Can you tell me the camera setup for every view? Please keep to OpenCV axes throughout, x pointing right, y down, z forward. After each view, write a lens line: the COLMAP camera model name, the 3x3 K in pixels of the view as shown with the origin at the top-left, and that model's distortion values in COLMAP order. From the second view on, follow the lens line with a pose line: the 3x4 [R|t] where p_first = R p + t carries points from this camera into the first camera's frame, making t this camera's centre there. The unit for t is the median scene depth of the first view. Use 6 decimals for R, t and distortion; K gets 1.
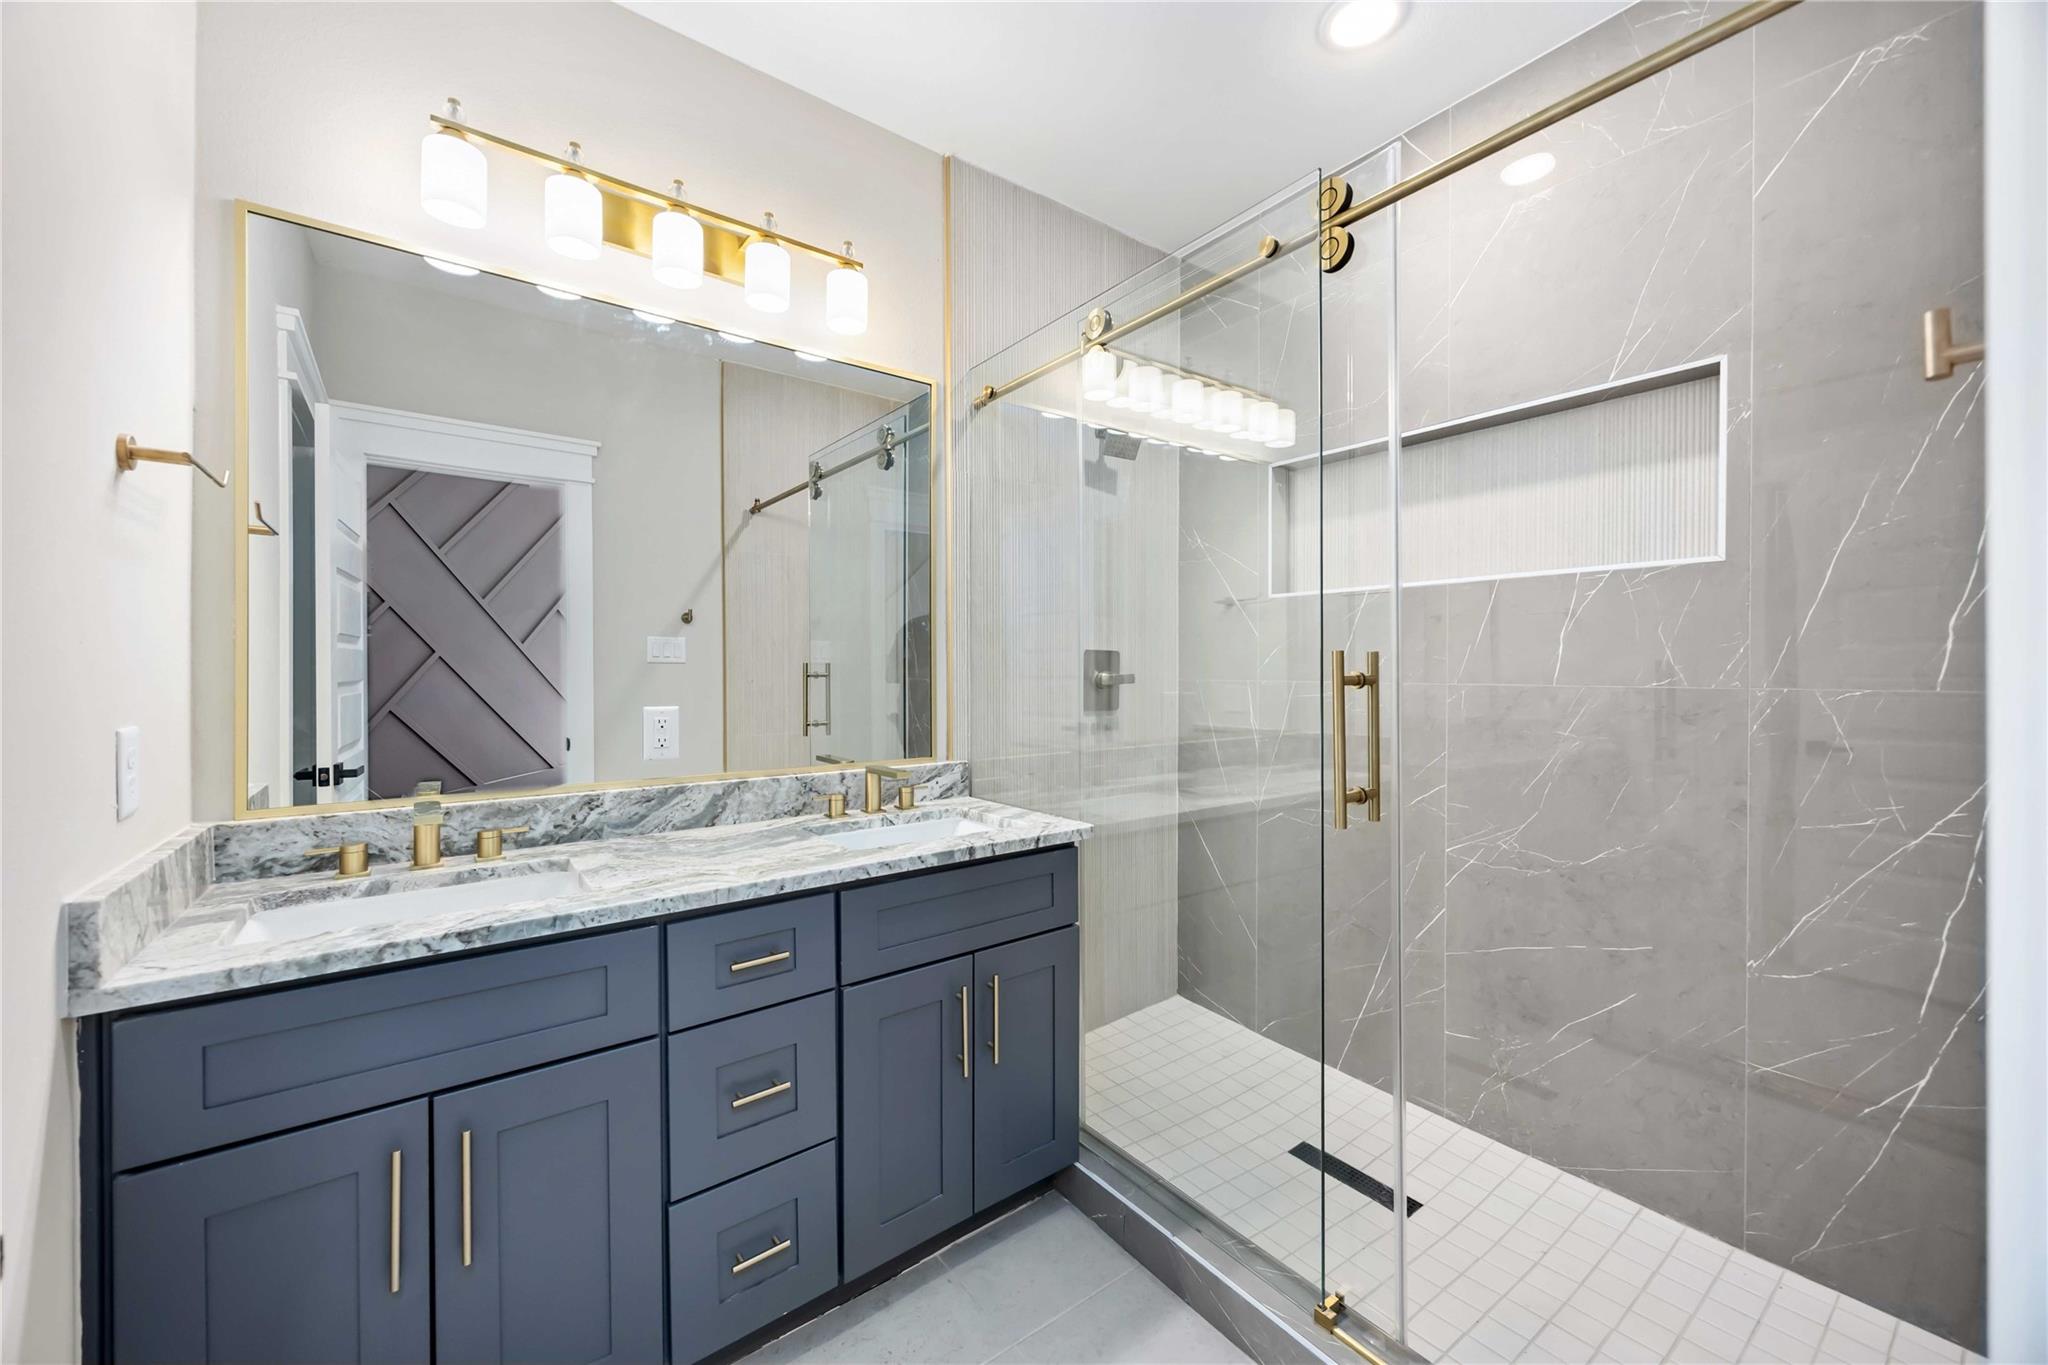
lens RADIAL K [[778.2, 0, 1019.2], [0, 778.2, 673.5], [0, 0, 1]] dist [-0.005133, 0.000713]
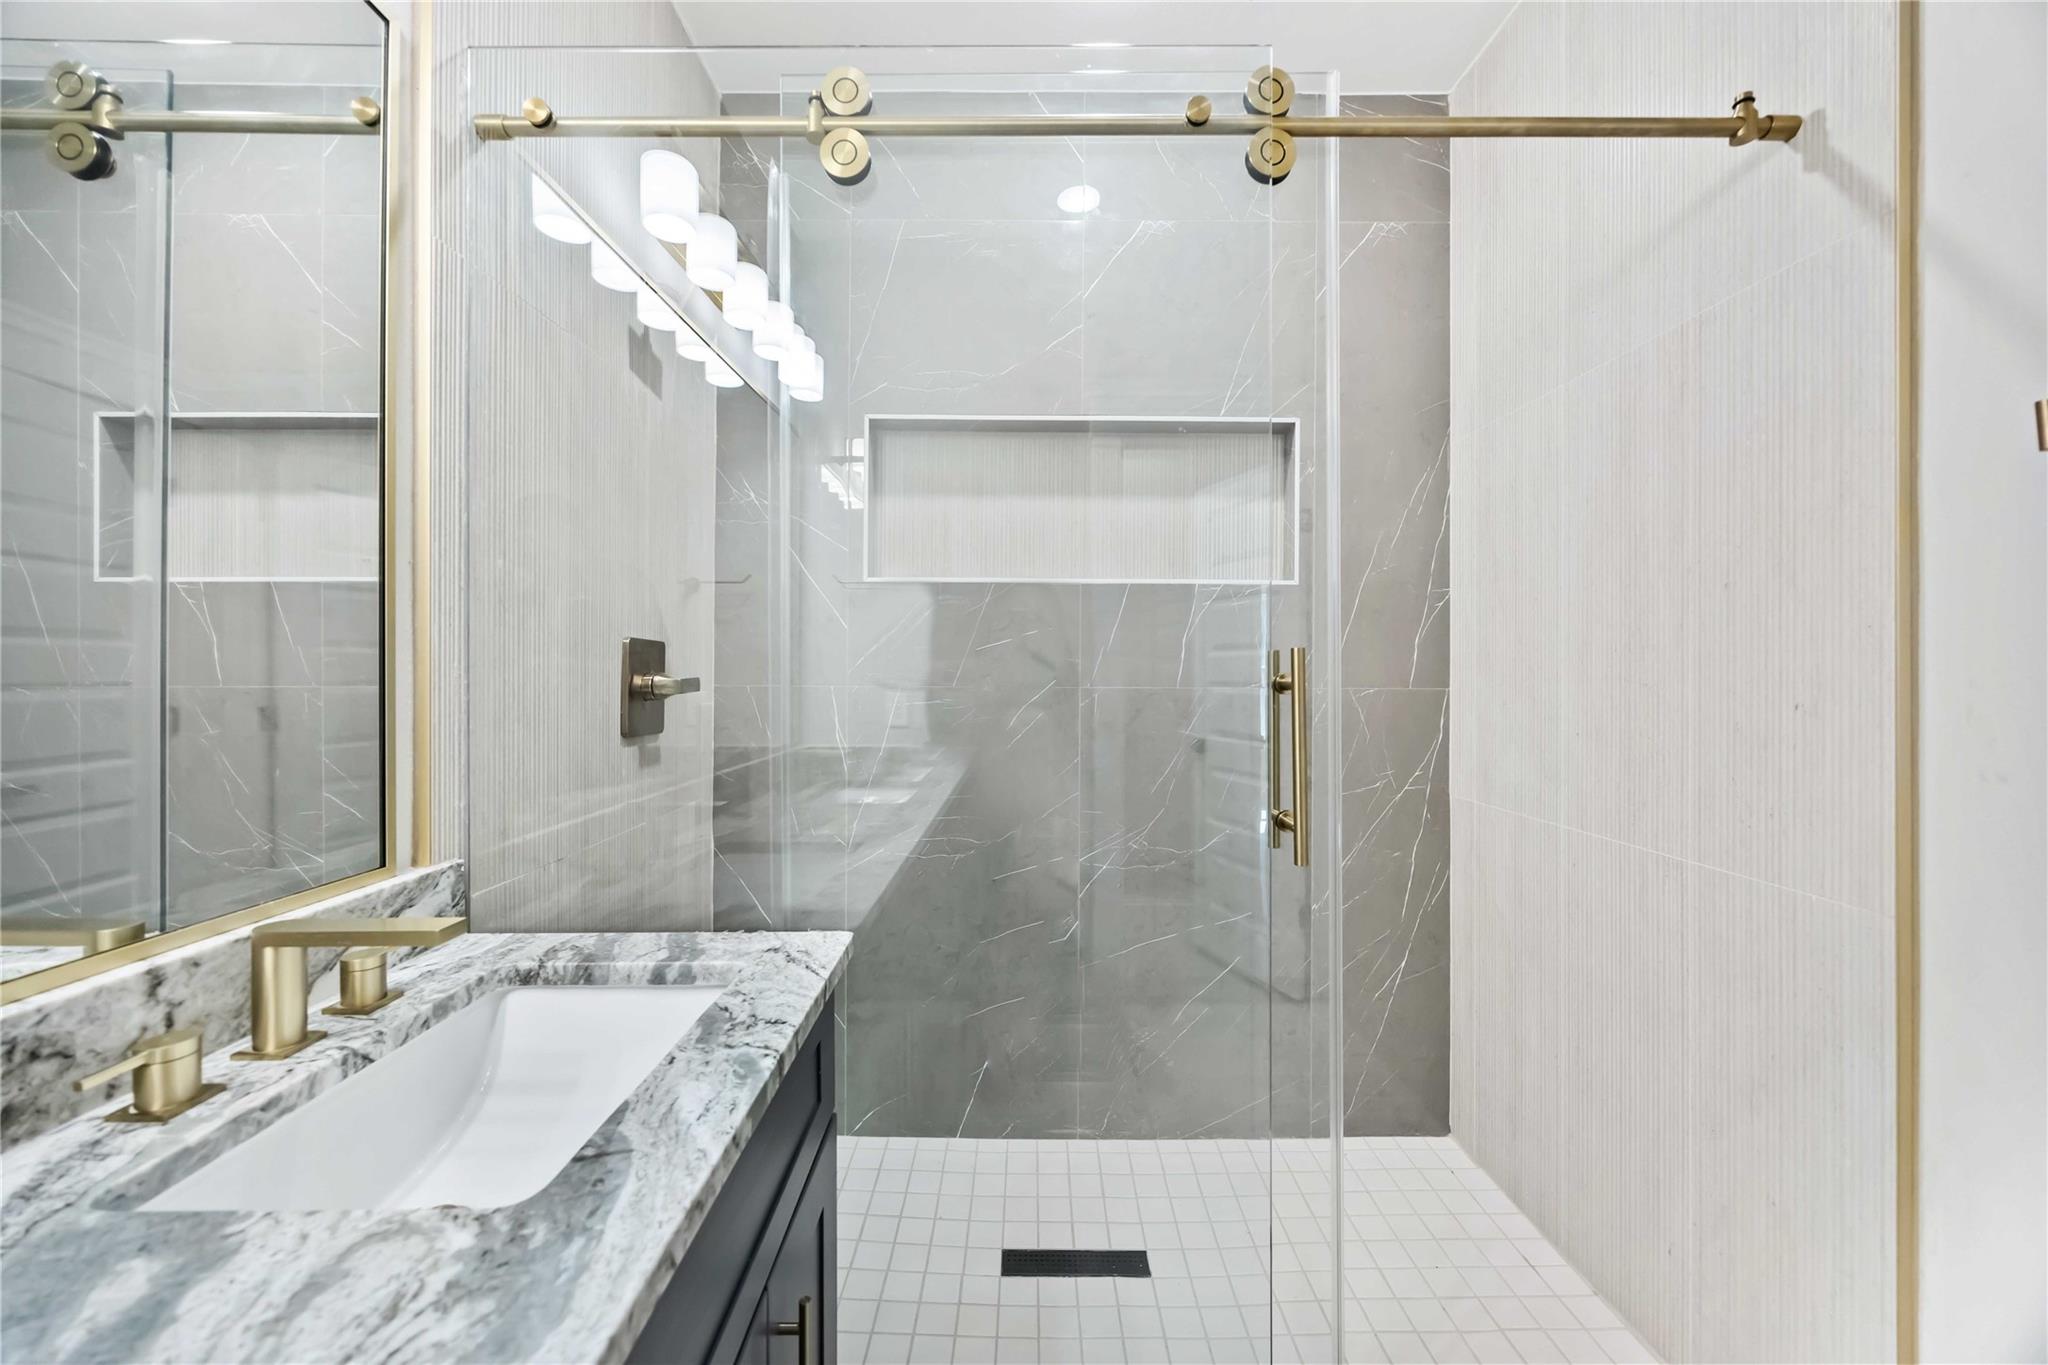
lens RADIAL K [[778.2, 0, 1021.9], [0, 778.2, 674.1], [0, 0, 1]] dist [-0.005133, 0.000713]
pose [[0.599038, 0.001579, 0.800719, -0.262476], [0.001195, 0.999995, -0.002866, -0.000063], [-0.800719, 0.002674, 0.599034, 0.473714]]
